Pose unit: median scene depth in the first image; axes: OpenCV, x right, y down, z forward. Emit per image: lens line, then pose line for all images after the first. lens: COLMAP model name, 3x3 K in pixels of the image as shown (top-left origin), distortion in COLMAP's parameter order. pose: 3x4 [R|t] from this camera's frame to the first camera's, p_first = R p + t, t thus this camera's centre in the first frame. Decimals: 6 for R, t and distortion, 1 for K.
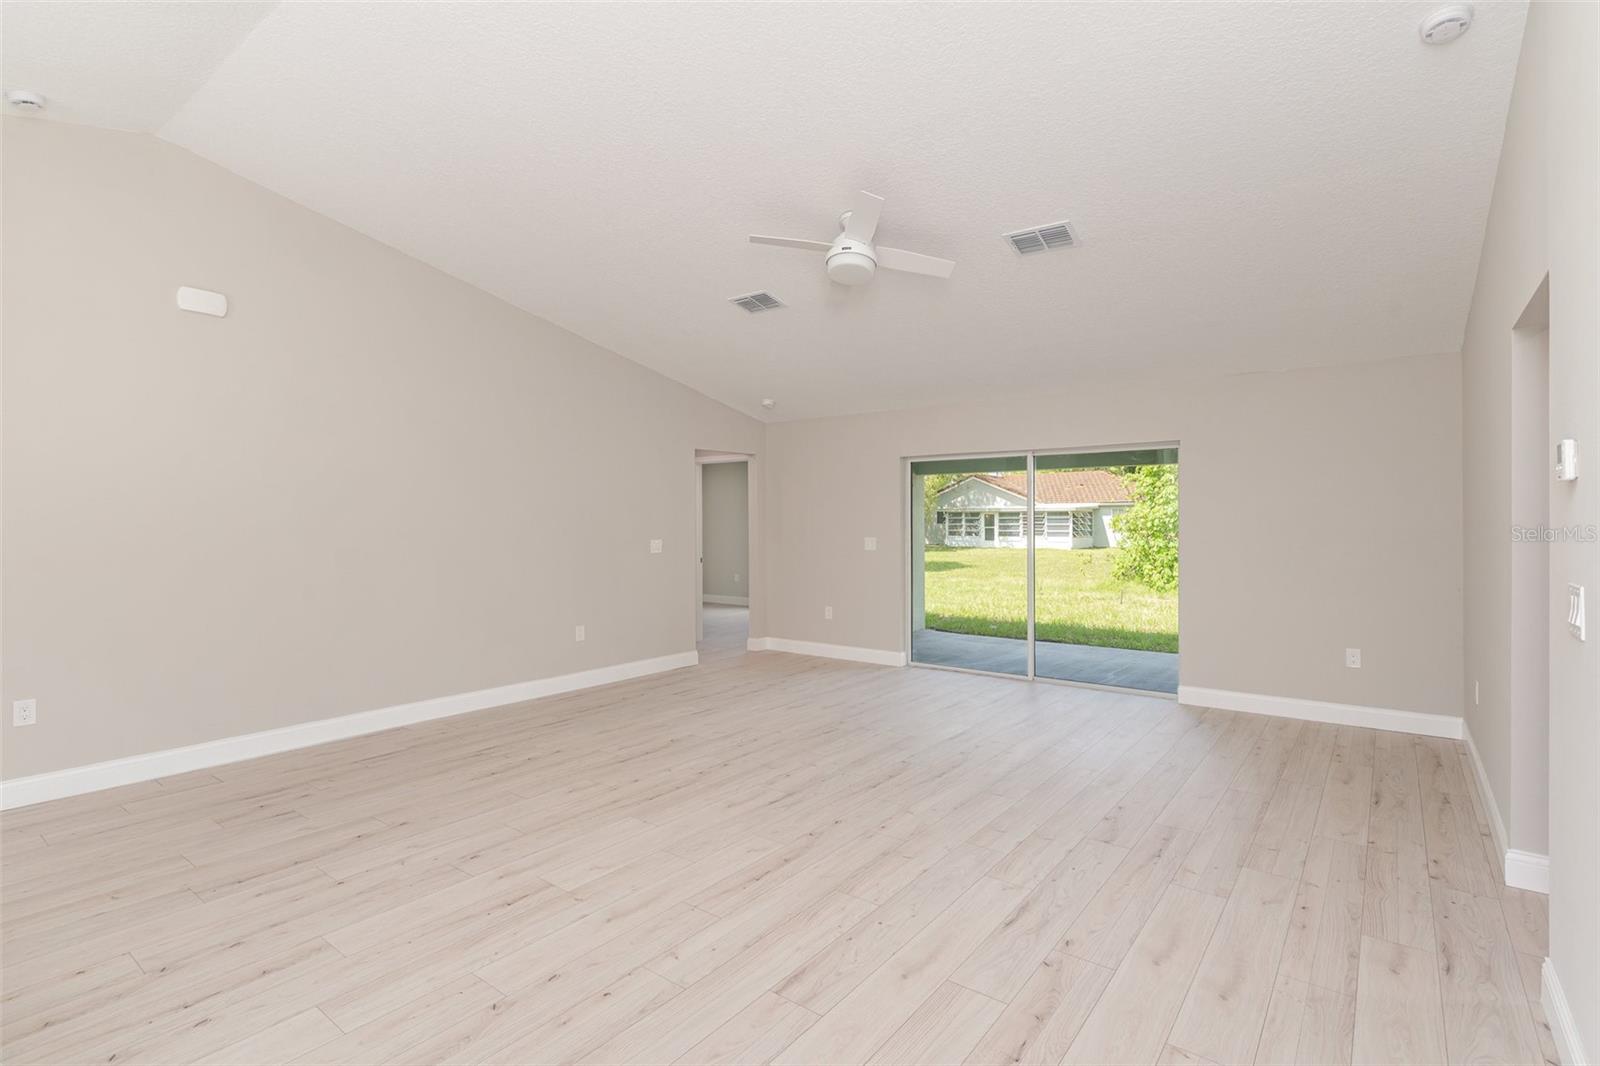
lens RADIAL K [[772.5, 0, 797.9], [0, 772.5, 527.1], [0, 0, 1]] dist [0.001977, 0.000183]
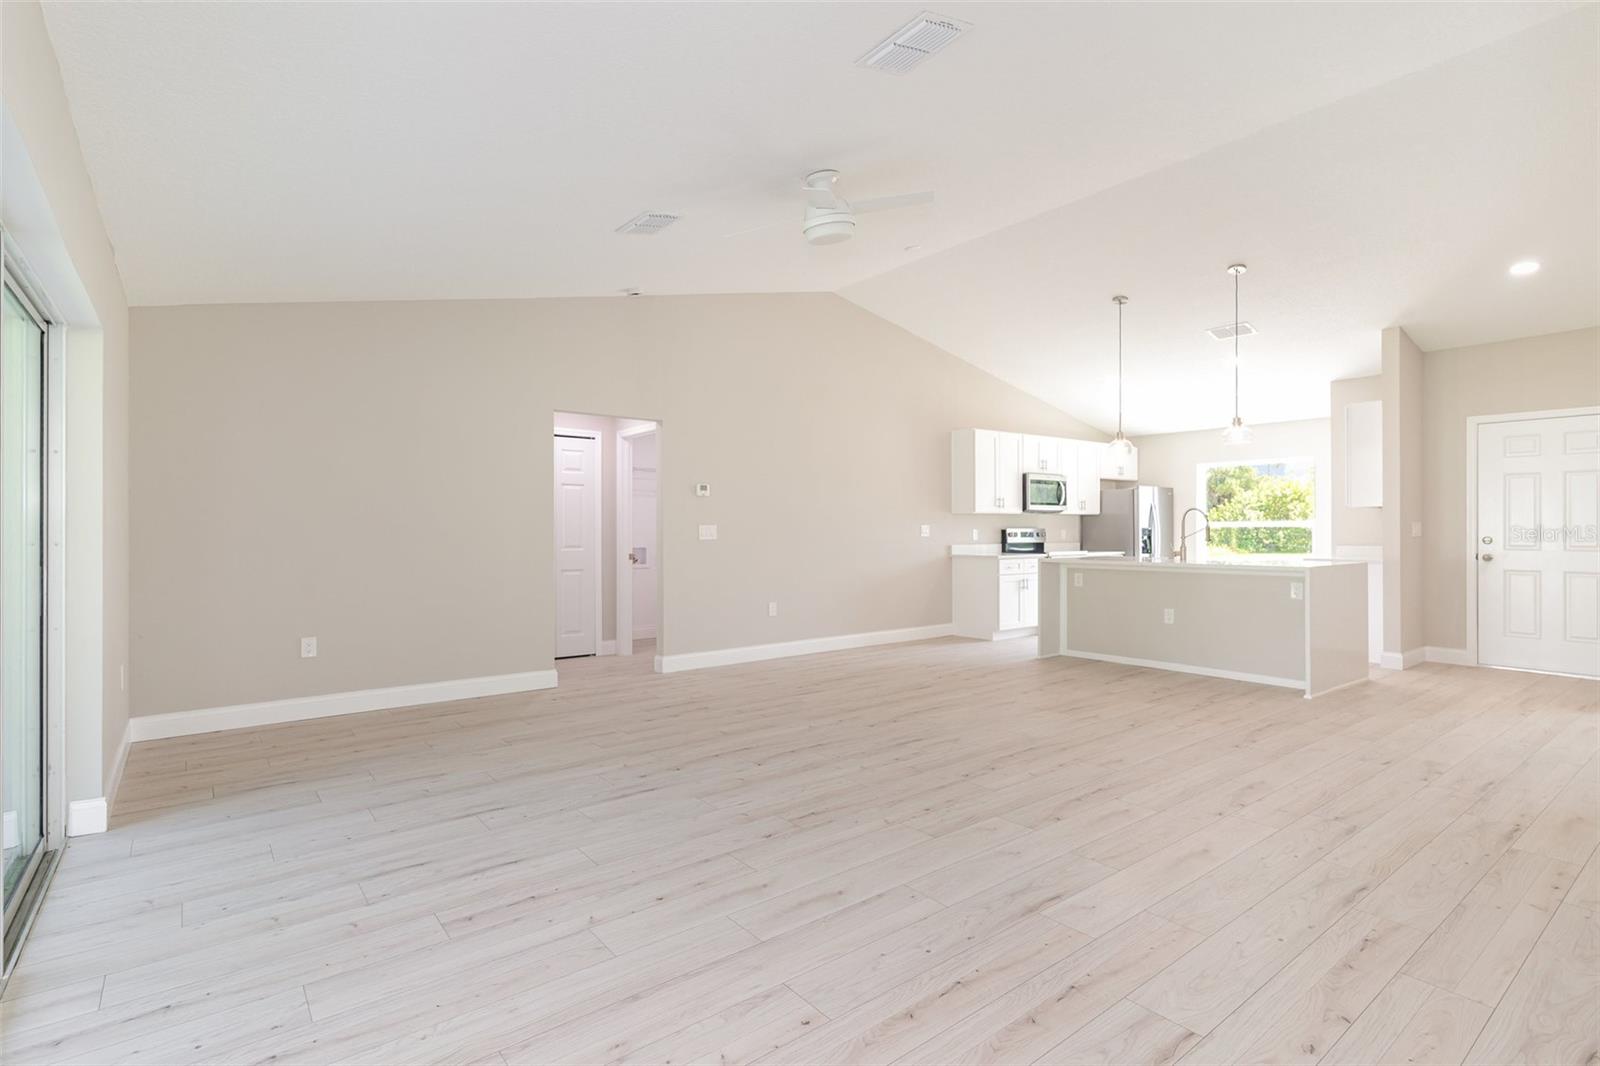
lens RADIAL K [[772.5, 0, 802.2], [0, 772.5, 535.4], [0, 0, 1]] dist [0.001977, 0.000183]
pose [[-0.968188, 0.005991, 0.250152, -0.043909], [0.006715, 0.999975, 0.002040, 0.013958], [-0.250134, 0.003655, -0.968204, 0.615975]]
